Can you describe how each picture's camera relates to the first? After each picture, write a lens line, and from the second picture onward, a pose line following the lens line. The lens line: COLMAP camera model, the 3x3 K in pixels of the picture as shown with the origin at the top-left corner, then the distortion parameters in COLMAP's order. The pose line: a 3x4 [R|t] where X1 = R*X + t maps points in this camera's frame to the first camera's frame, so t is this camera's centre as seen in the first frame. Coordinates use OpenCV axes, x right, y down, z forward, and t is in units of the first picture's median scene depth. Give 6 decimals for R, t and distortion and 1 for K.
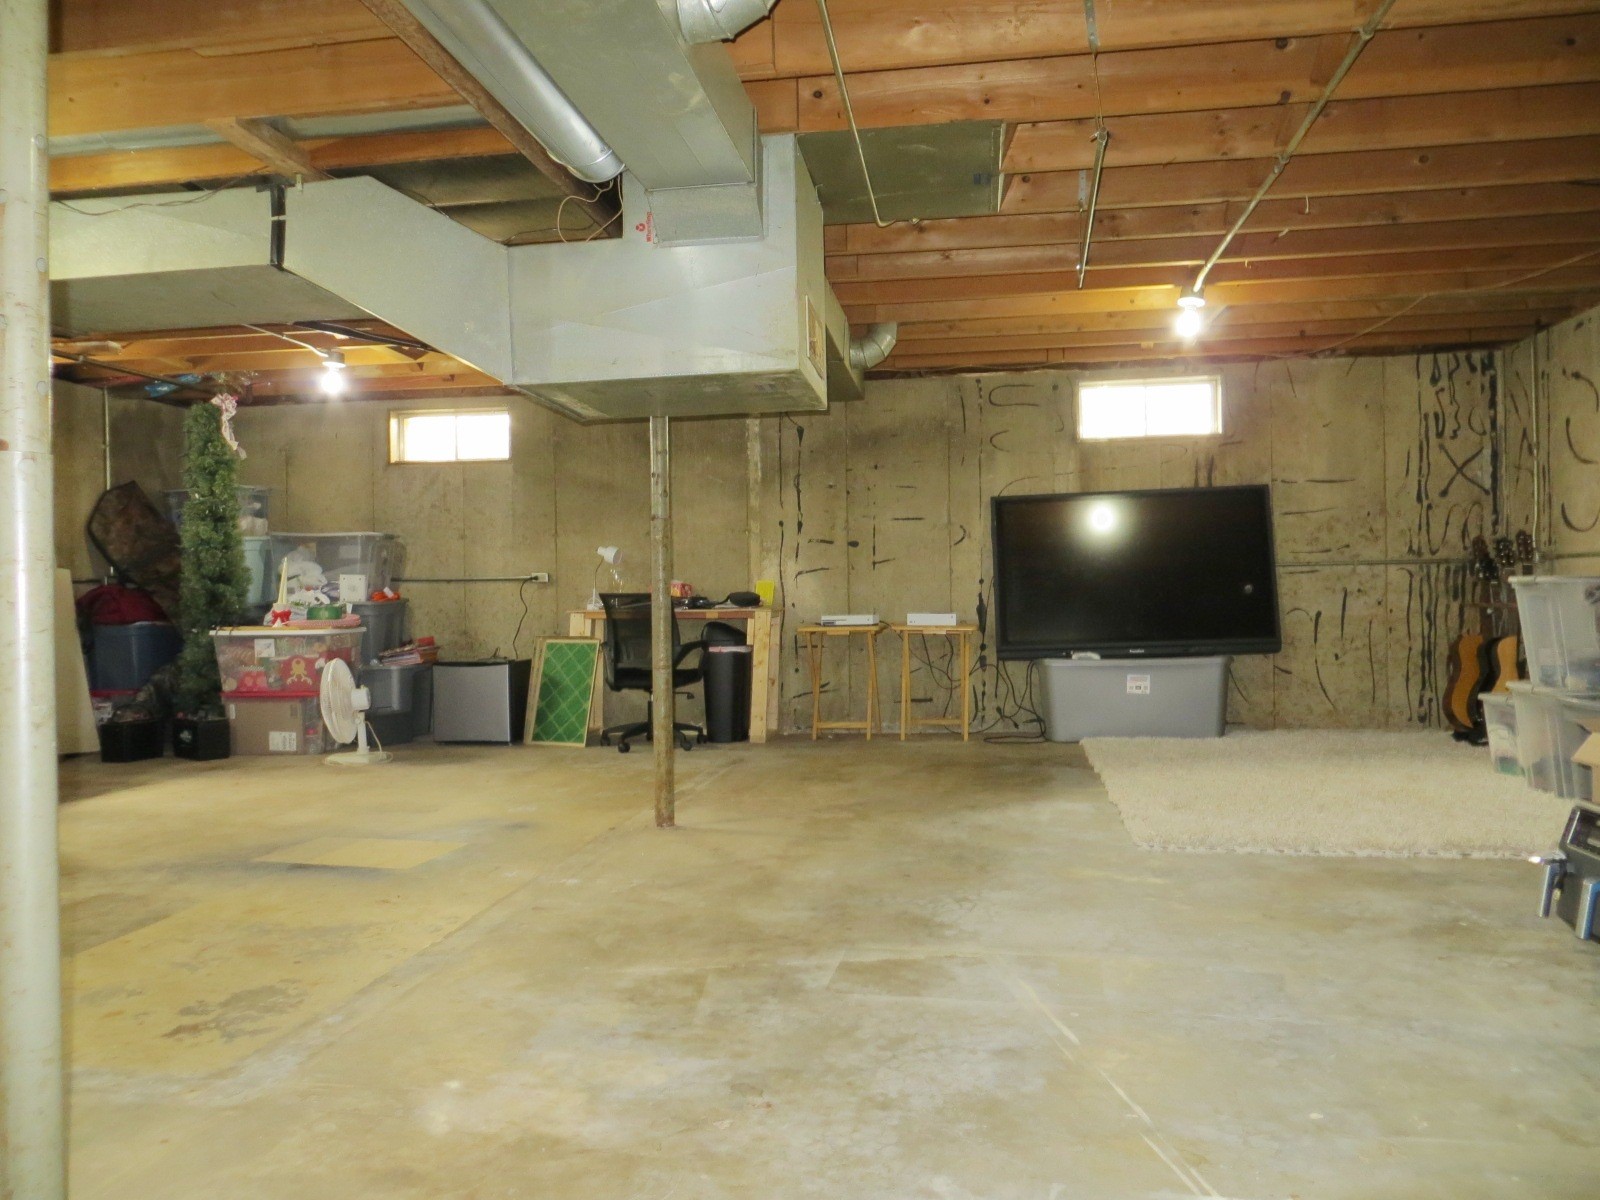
lens RADIAL K [[1198.2, 0, 800.0], [0, 1198.2, 600.0], [0, 0, 1]] dist [-0.021487, 0.003891]
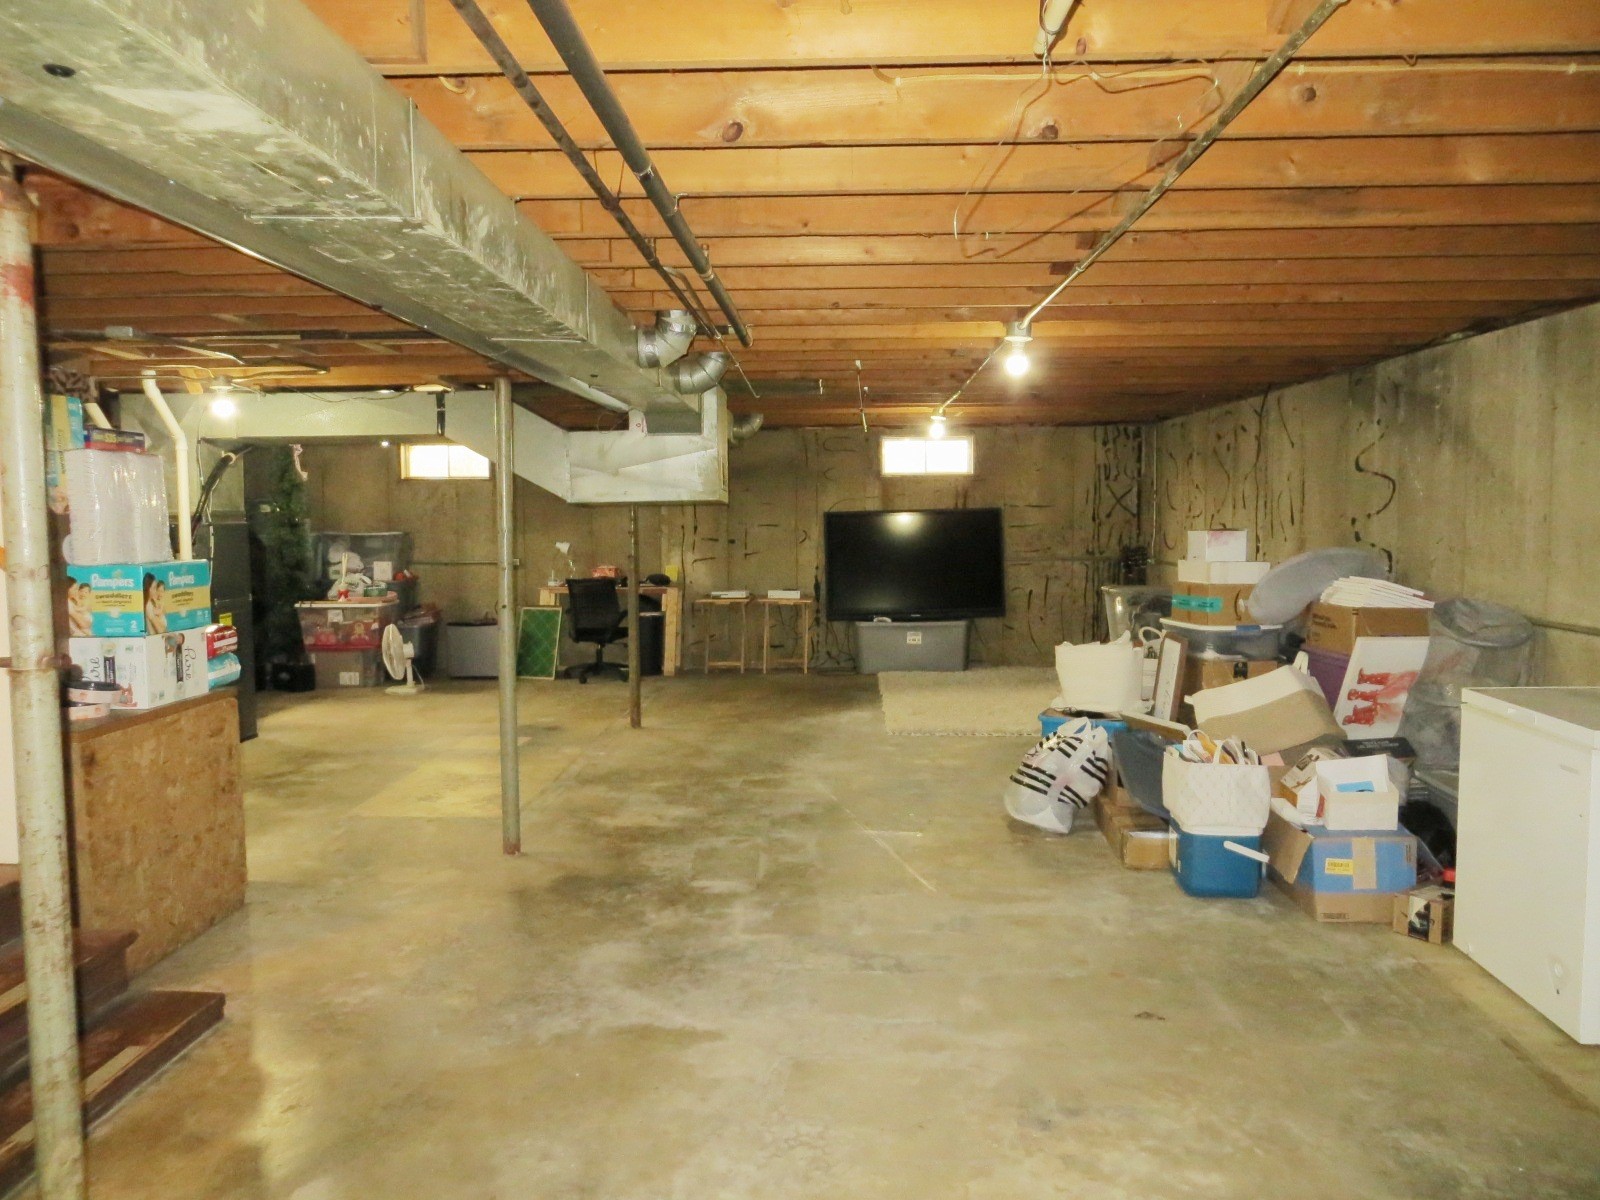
lens RADIAL K [[1198.2, 0, 800.0], [0, 1198.2, 600.0], [0, 0, 1]] dist [-0.021487, 0.003891]
pose [[0.992635, -0.000761, 0.121141, -0.055094], [-0.007573, 0.997634, 0.068323, -0.082229], [-0.120906, -0.068738, 0.990281, -0.517324]]
